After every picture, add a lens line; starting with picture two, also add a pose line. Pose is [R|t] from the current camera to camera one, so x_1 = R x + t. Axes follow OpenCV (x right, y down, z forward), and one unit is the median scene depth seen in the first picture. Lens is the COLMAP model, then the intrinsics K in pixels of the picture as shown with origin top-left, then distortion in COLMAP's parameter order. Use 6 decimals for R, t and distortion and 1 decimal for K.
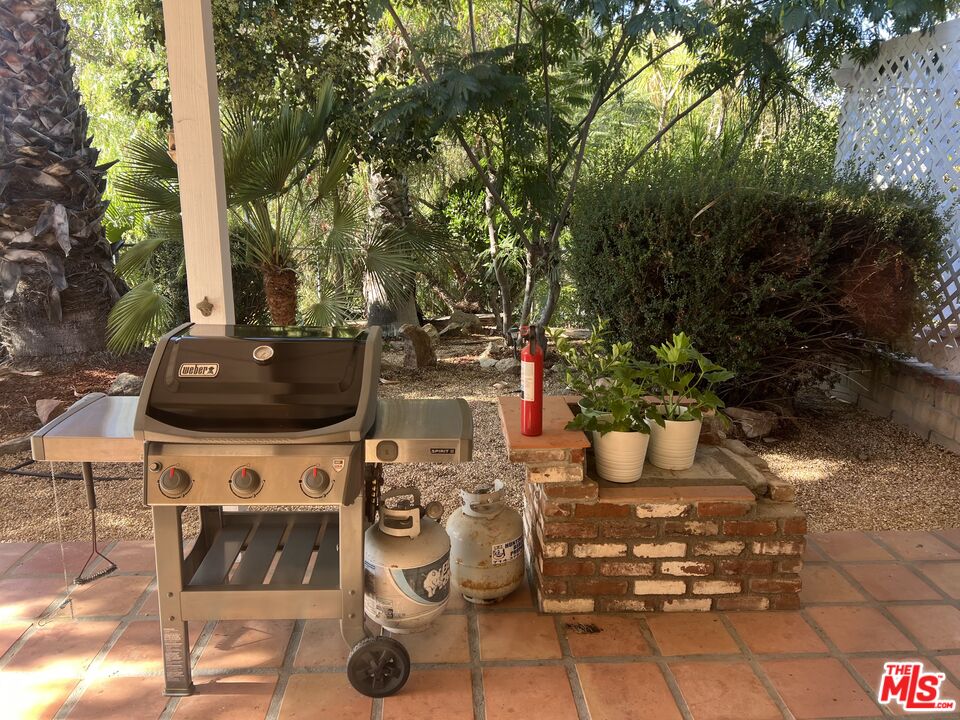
lens RADIAL K [[726.9, 0, 481.3], [0, 726.9, 350.0], [0, 0, 1]] dist [0.062716, -0.056153]
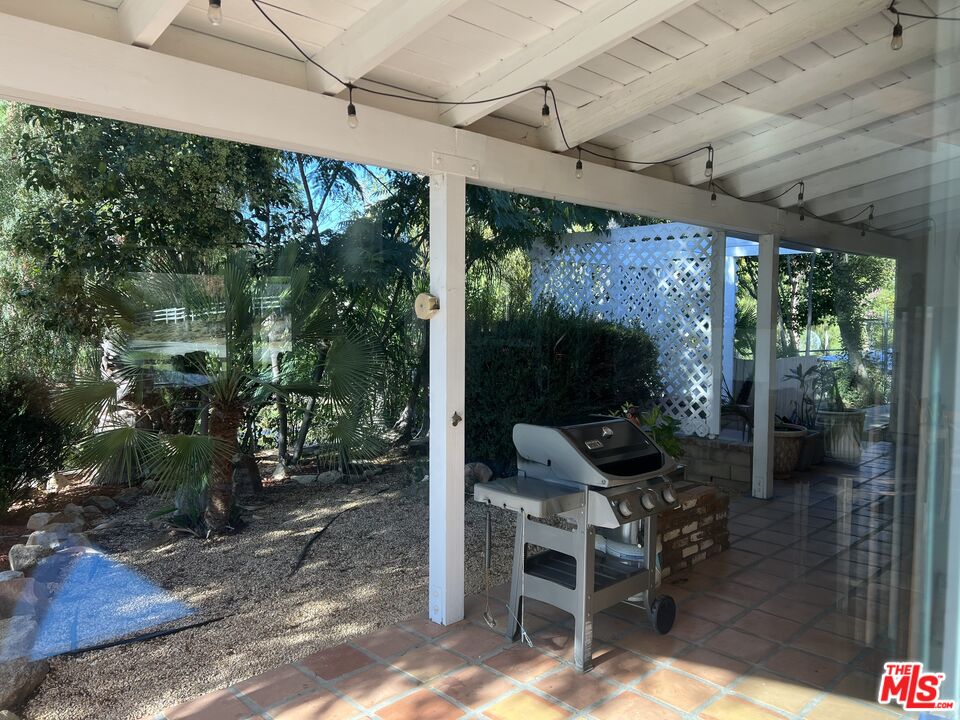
lens RADIAL K [[726.9, 0, 440.7], [0, 726.9, 376.2], [0, 0, 1]] dist [0.062716, -0.056153]
pose [[0.767285, -0.066814, 0.637816, -0.980927], [0.160927, 0.982795, -0.090642, -0.015239], [-0.620787, 0.172190, 0.764836, -0.024421]]
